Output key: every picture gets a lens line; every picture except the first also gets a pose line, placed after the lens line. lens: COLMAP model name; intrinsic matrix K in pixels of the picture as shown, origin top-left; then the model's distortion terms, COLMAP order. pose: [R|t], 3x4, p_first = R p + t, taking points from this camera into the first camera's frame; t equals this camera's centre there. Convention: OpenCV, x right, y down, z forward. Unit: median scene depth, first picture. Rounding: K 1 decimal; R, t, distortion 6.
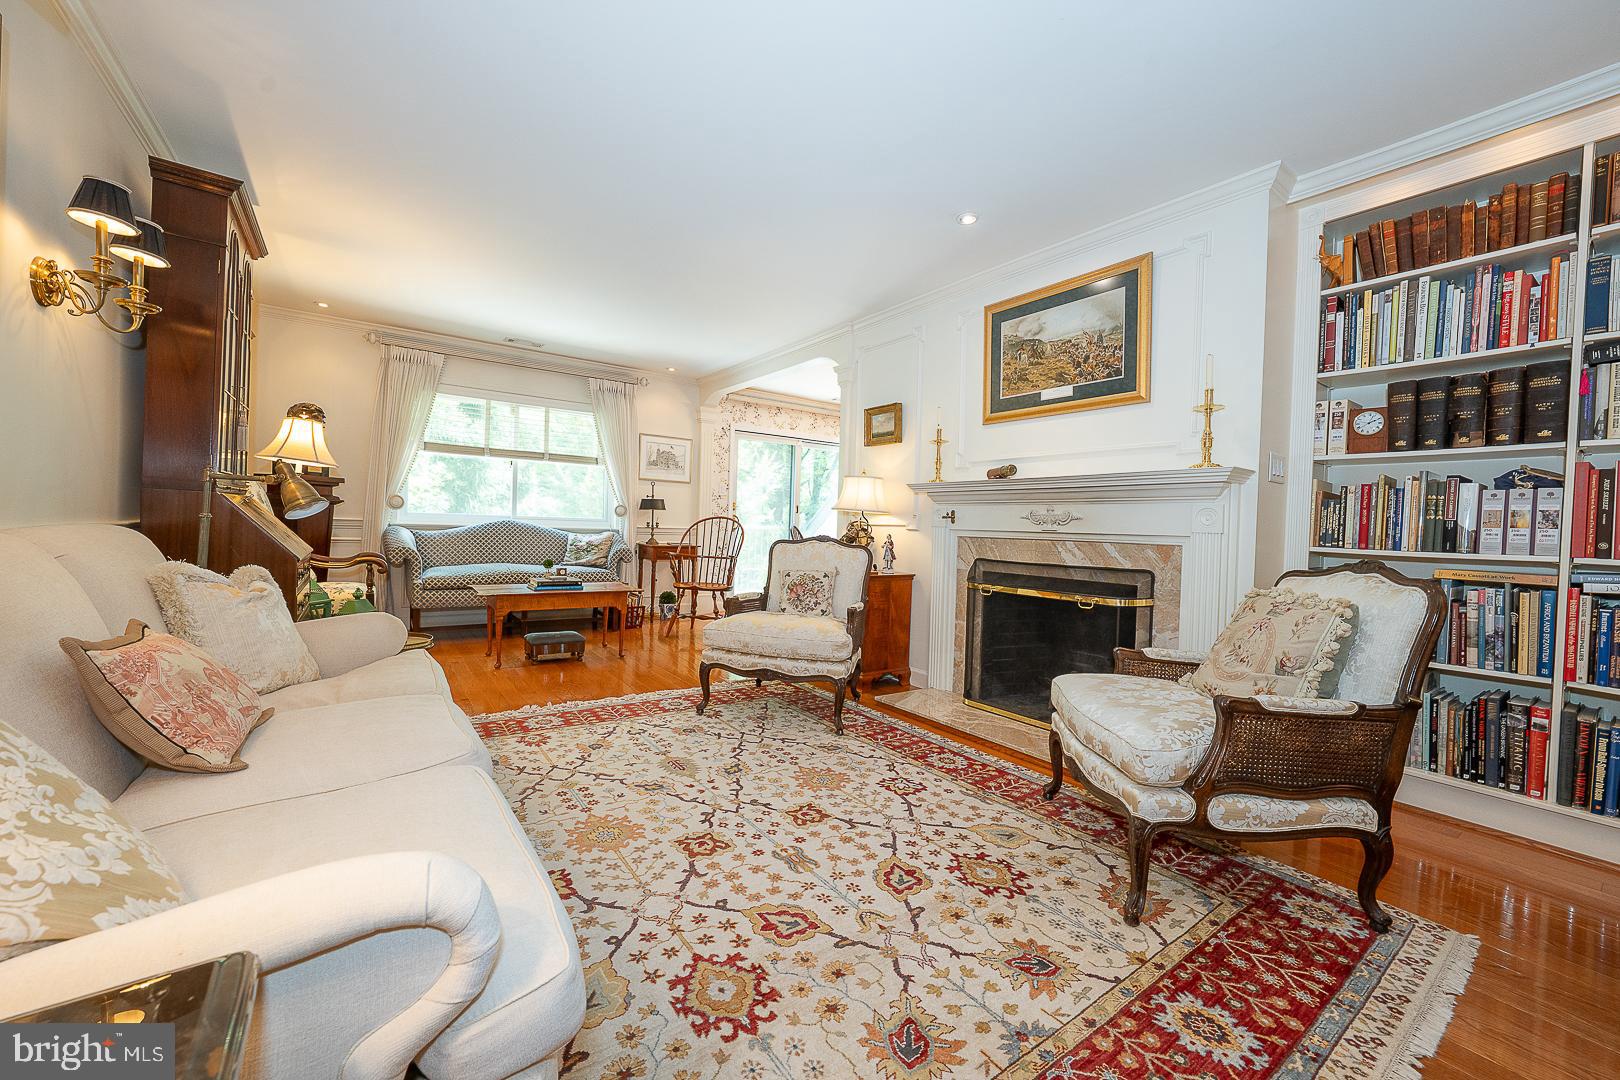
lens RADIAL K [[621.6, 0, 812.1], [0, 621.6, 527.8], [0, 0, 1]] dist [-0.008929, 0.000314]
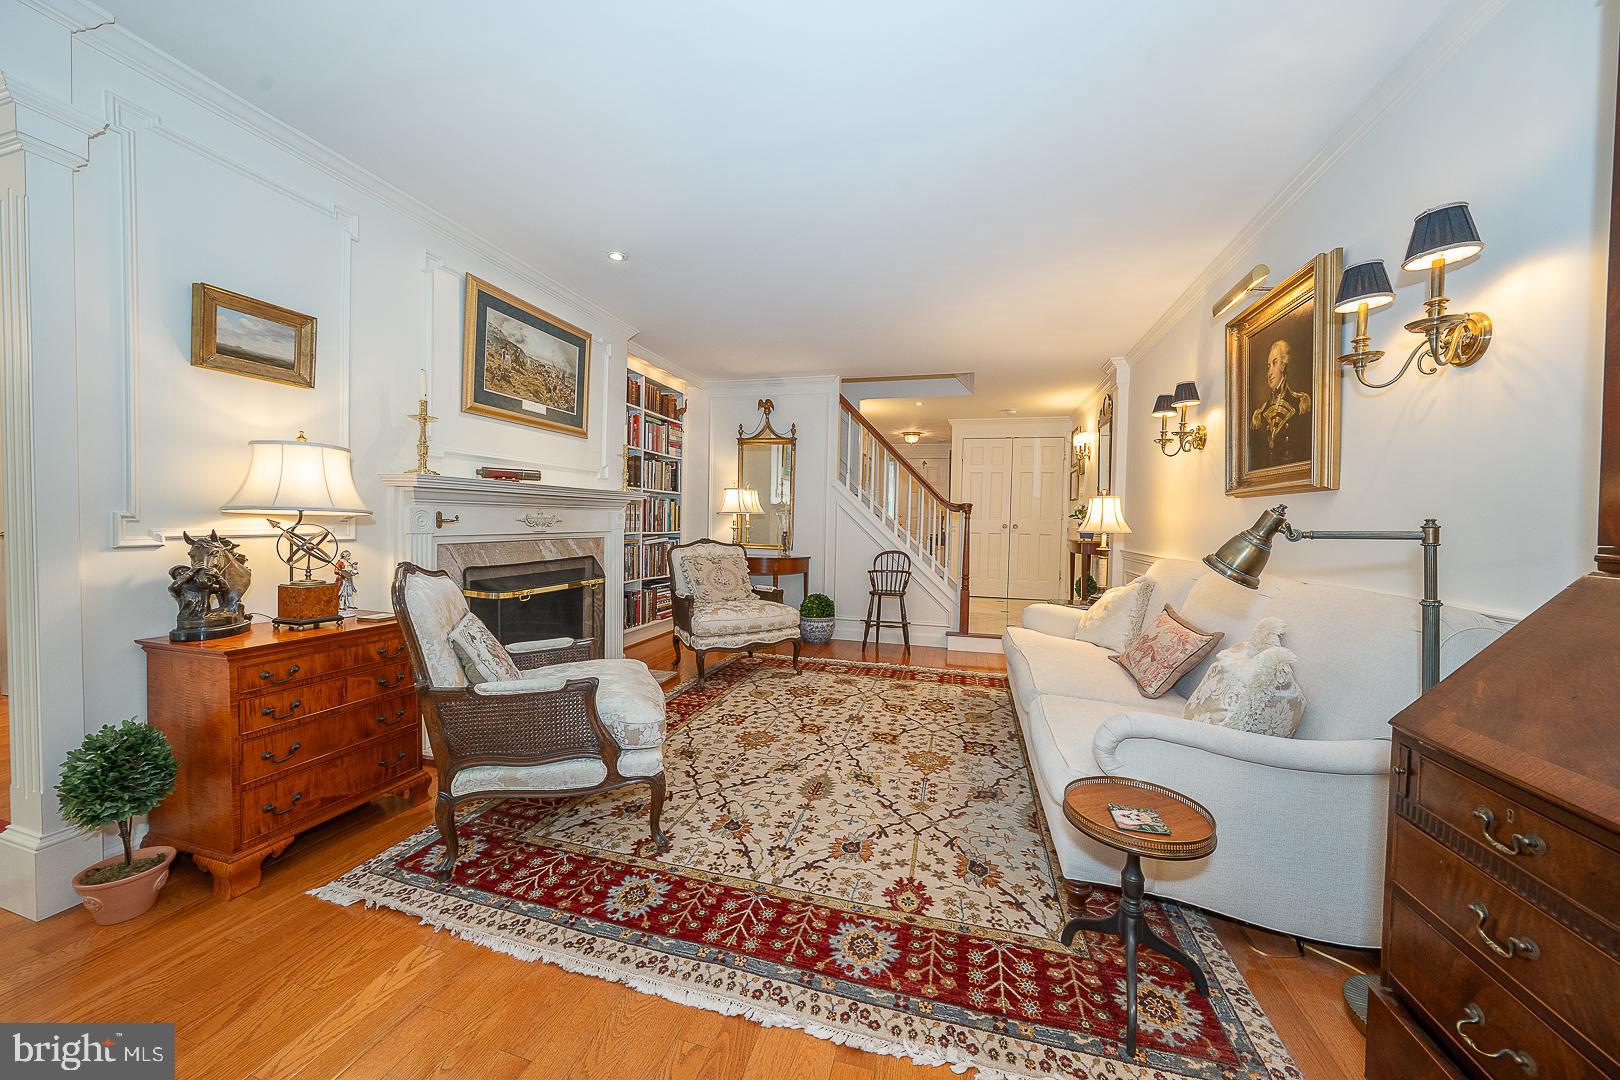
lens RADIAL K [[551.3, 0, 814.2], [0, 551.3, 531.7], [0, 0, 1]] dist [-0.012924, 0.000230]
pose [[-0.625097, -0.060889, 0.778168, -0.715393], [-0.036754, 0.998143, 0.048577, -0.064094], [-0.779681, 0.001765, -0.626174, 1.263139]]
